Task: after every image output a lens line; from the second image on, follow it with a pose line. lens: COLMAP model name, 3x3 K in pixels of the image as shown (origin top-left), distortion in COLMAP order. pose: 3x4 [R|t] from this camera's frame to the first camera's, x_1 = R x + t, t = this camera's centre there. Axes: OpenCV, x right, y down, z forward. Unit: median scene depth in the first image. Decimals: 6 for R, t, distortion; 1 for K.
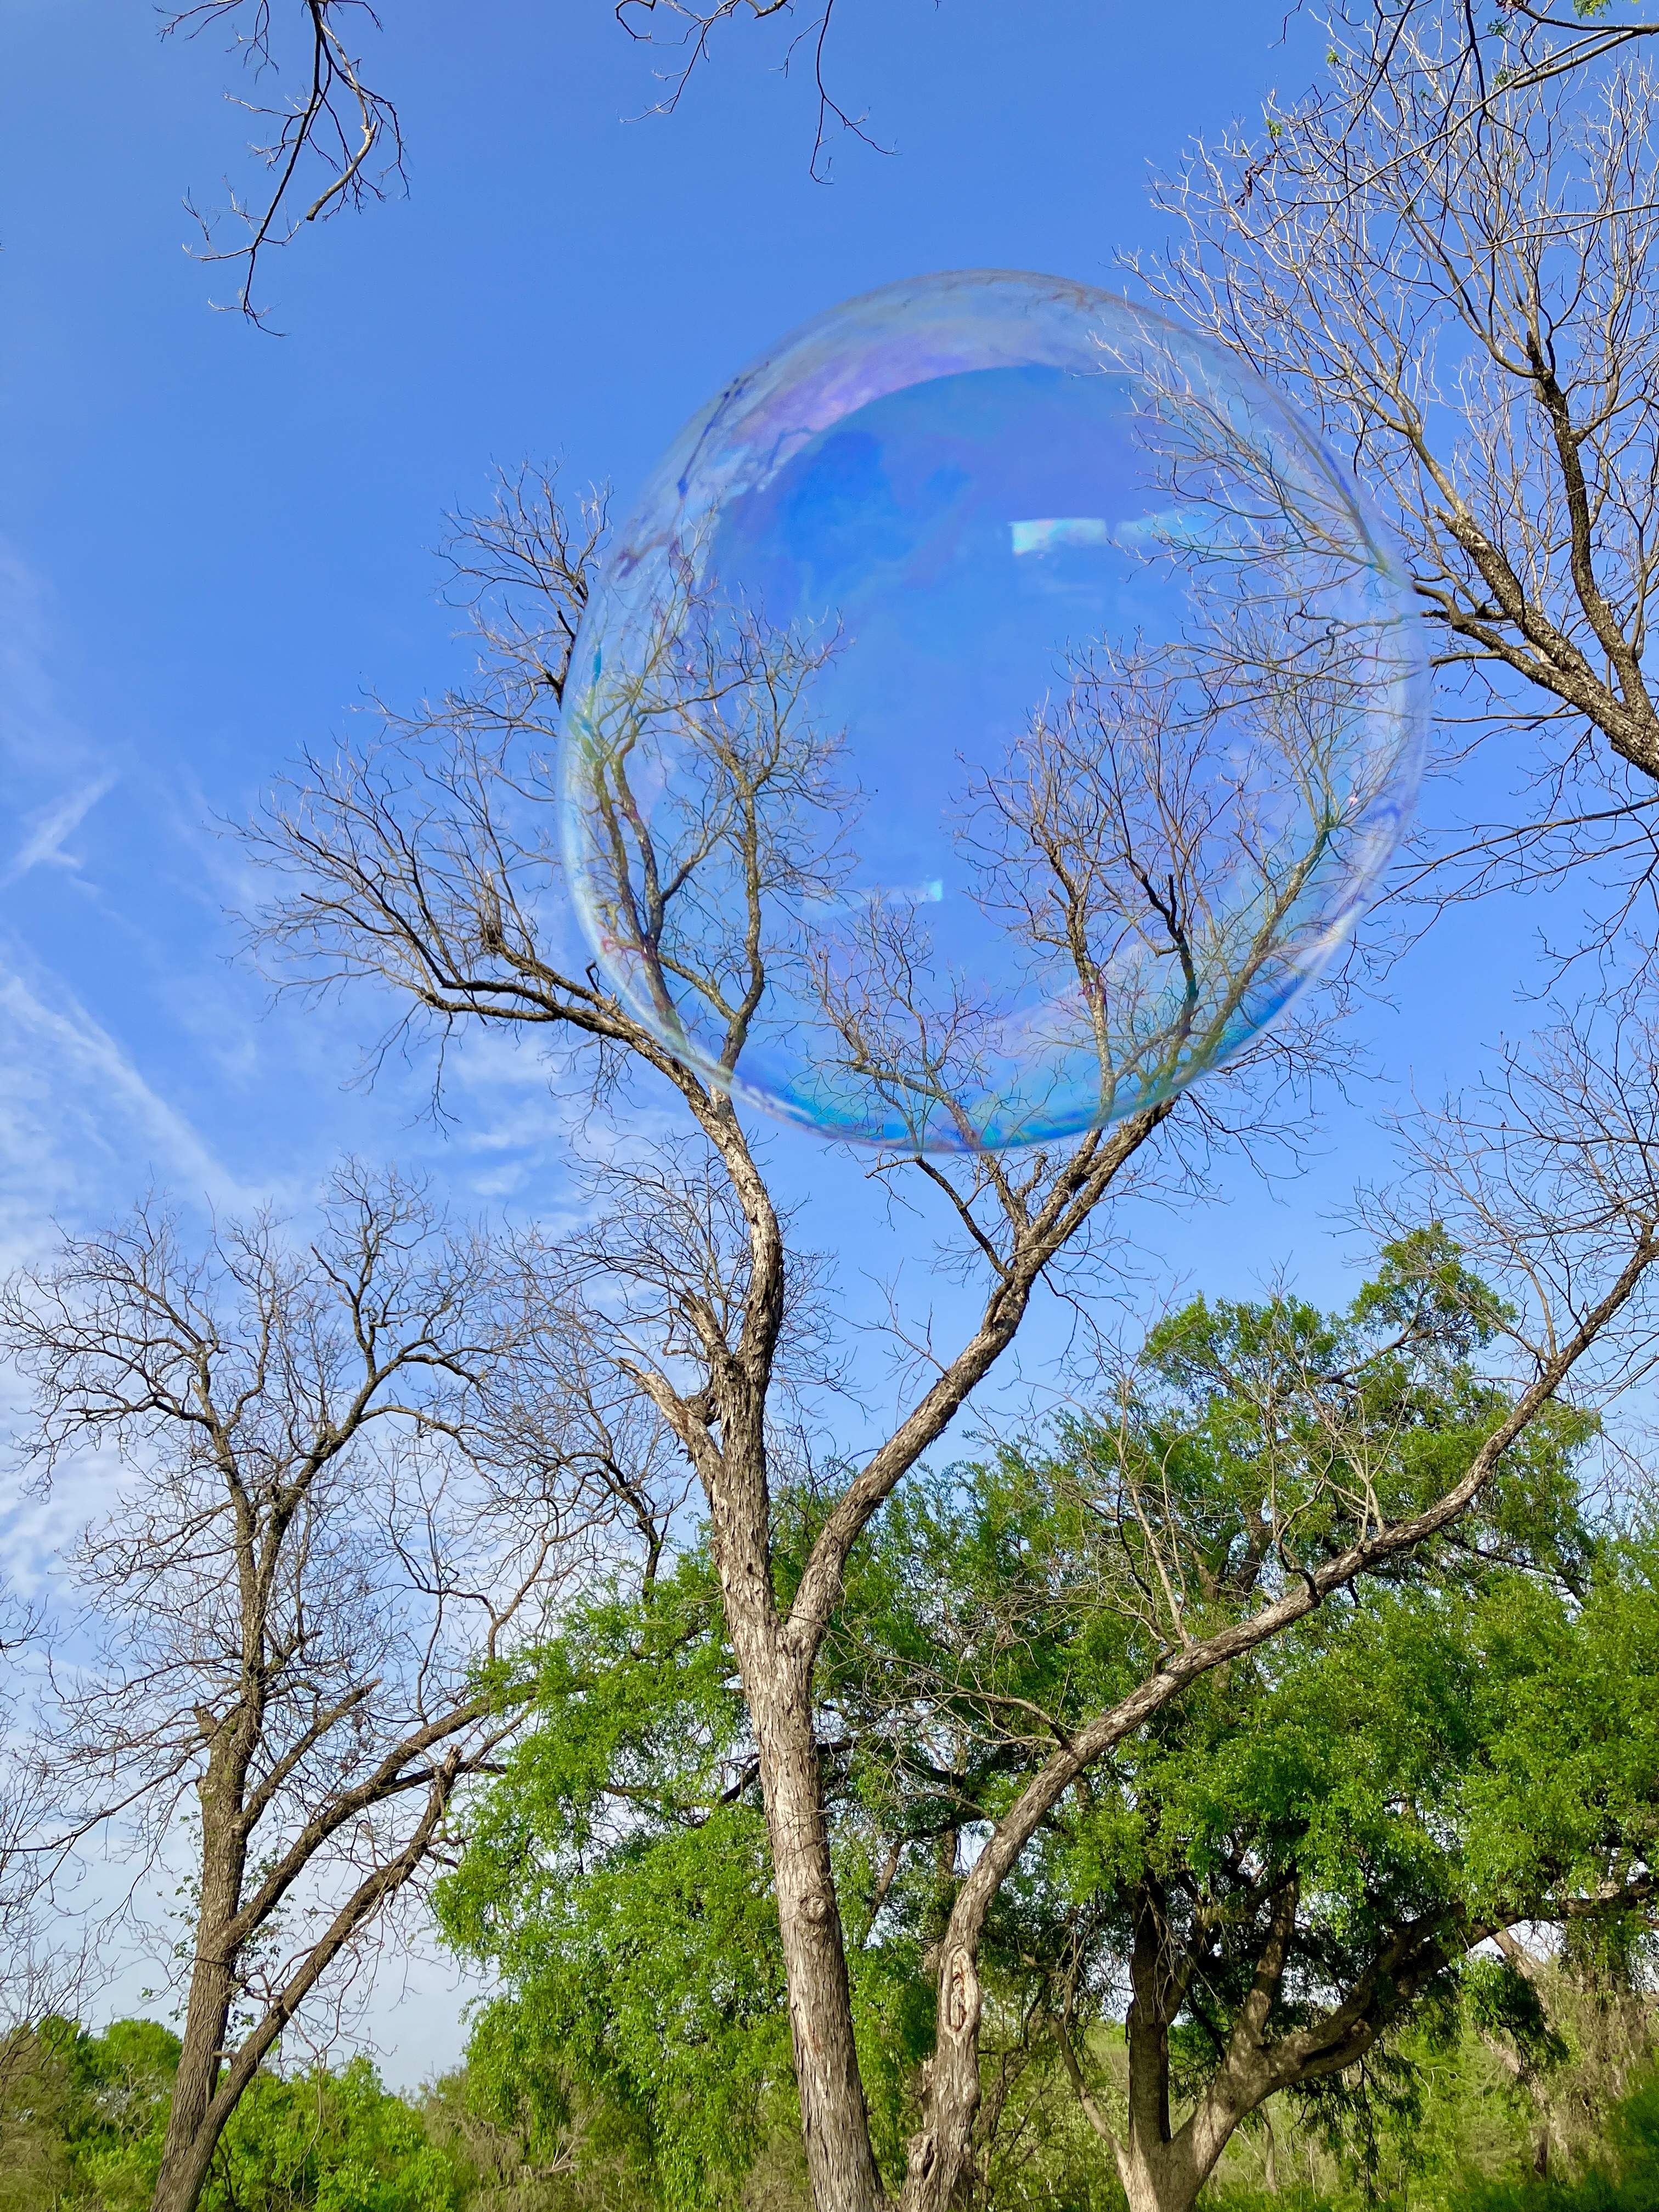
lens RADIAL K [[1865.9, 0, 864.1], [0, 1865.9, 1082.1], [0, 0, 1]] dist [0.048111, -0.043821]
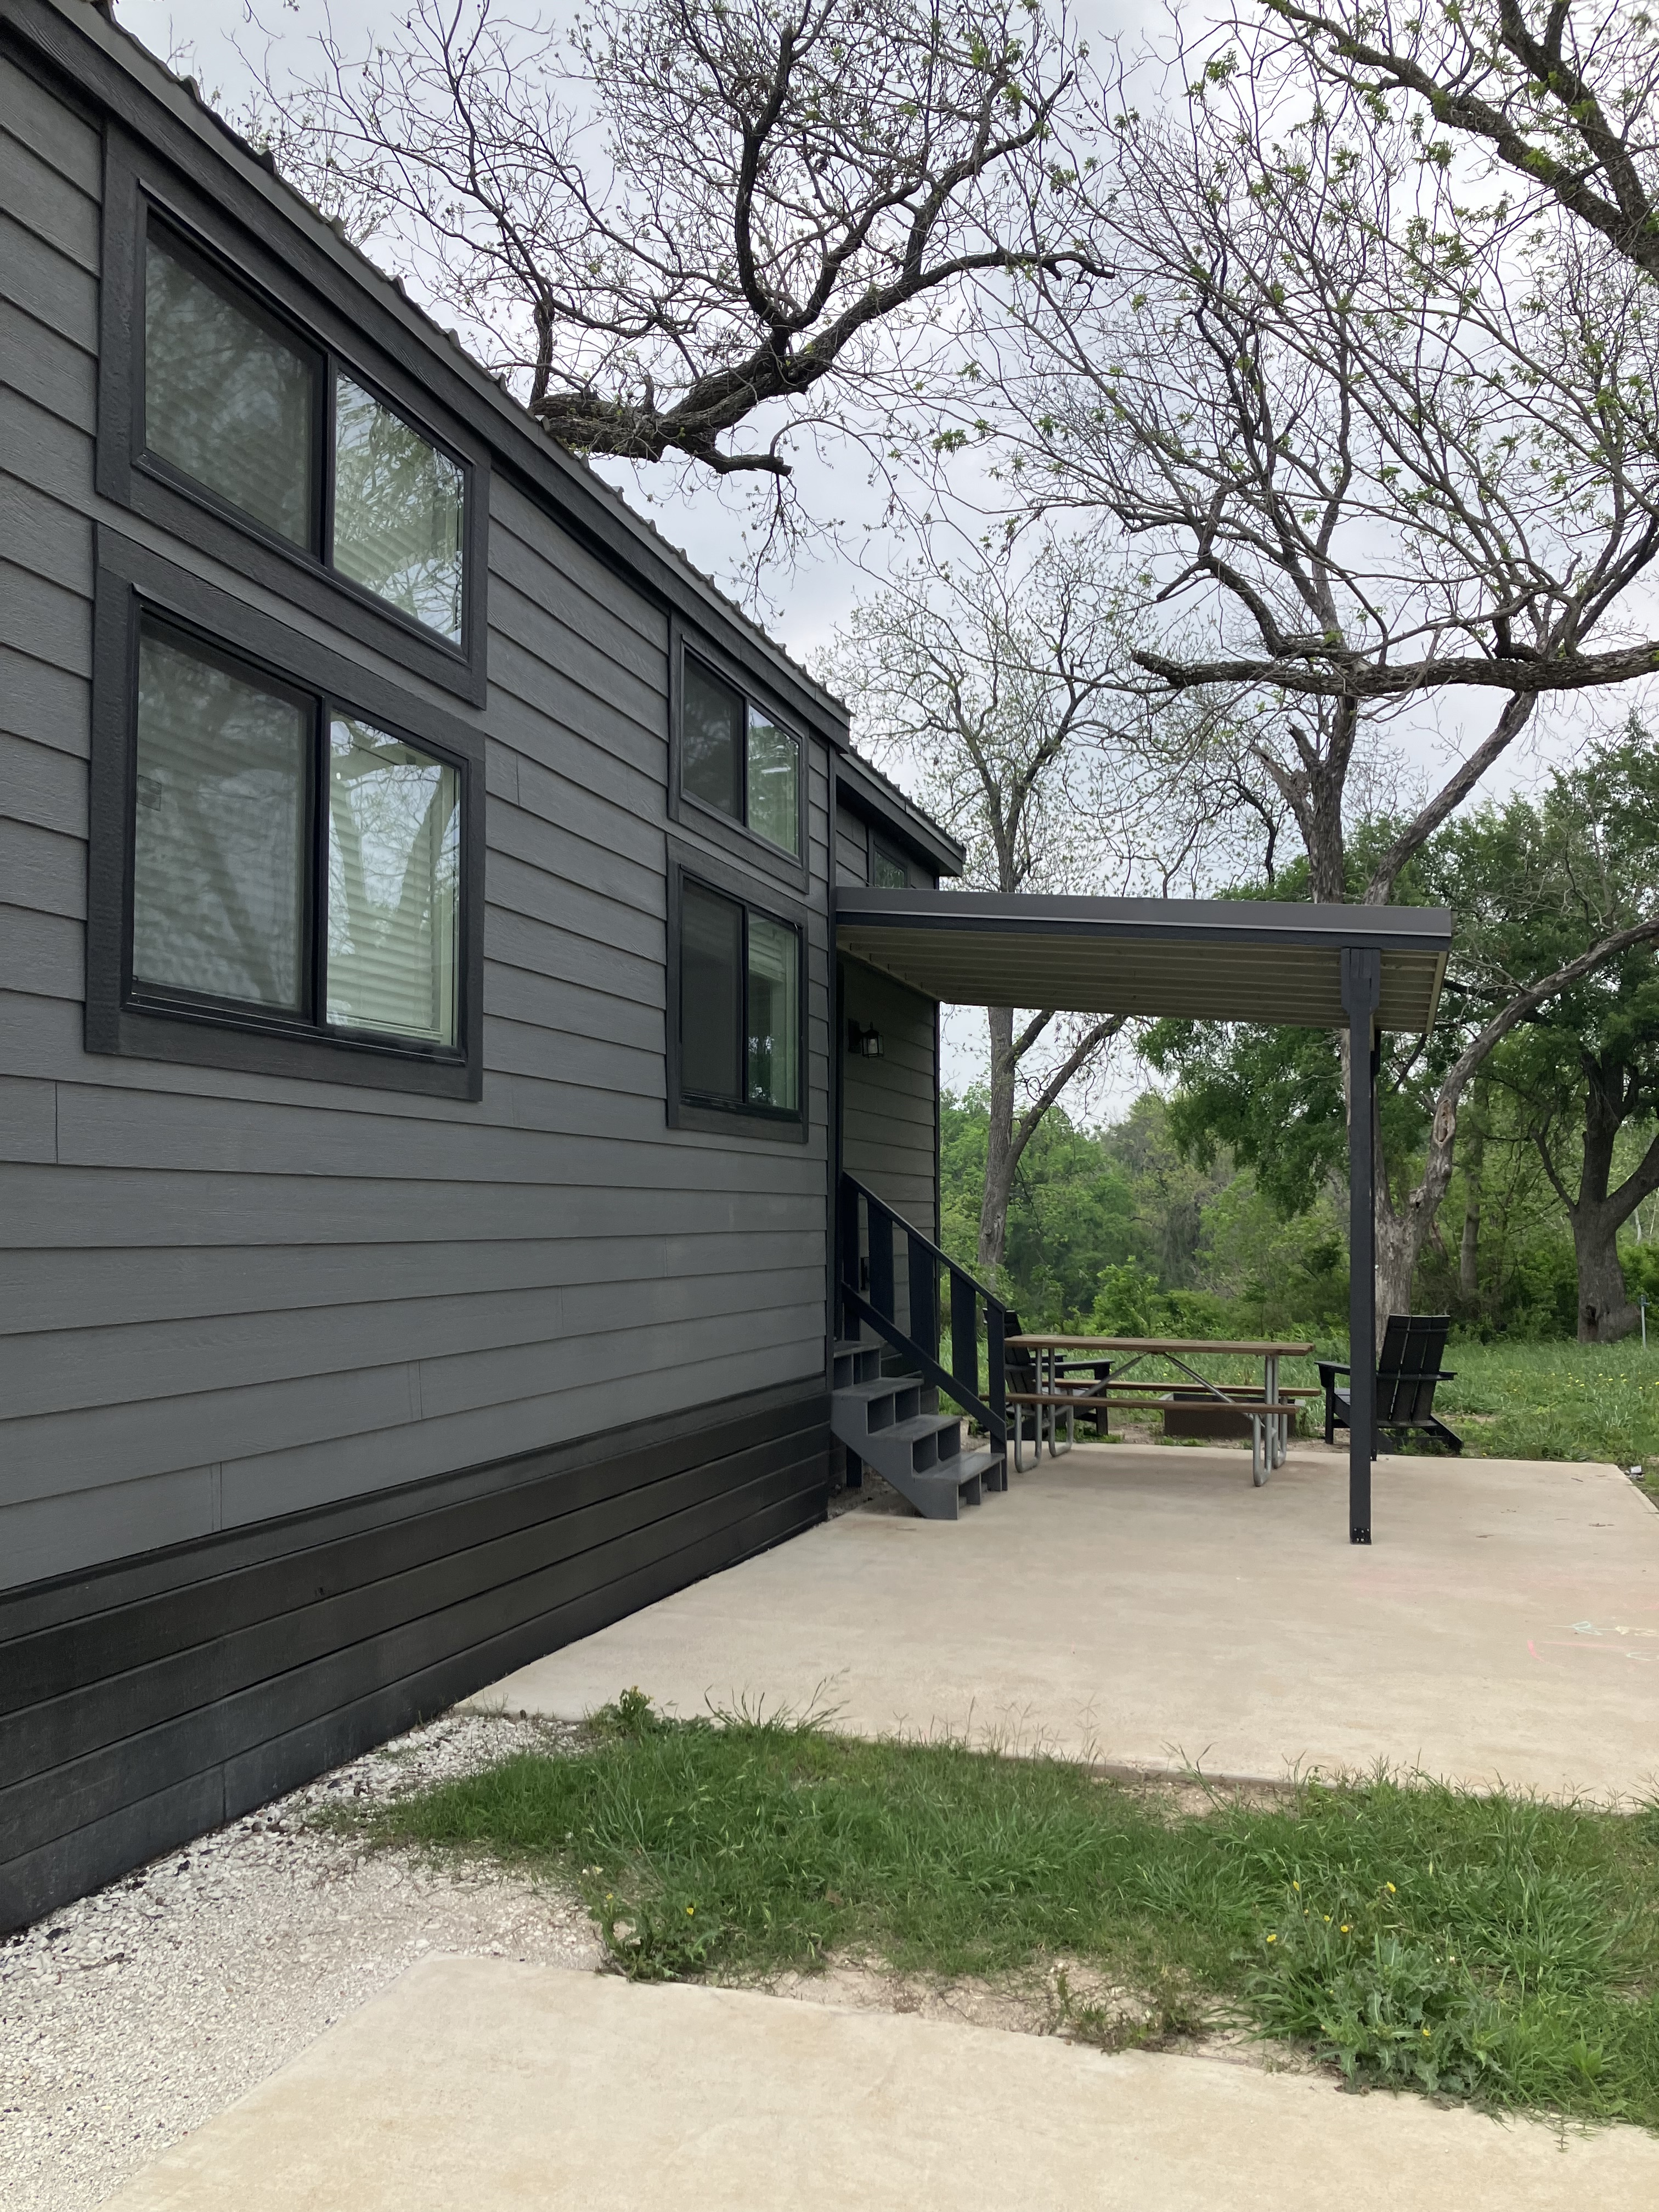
lens RADIAL K [[1865.9, 0, 828.3], [0, 1865.9, 1107.9], [0, 0, 1]] dist [0.048111, -0.043821]
pose [[0.940282, 0.055109, -0.335907, 0.057979], [0.105871, 0.890519, 0.442456, -0.216630], [0.323515, -0.451596, 0.831504, -0.384019]]
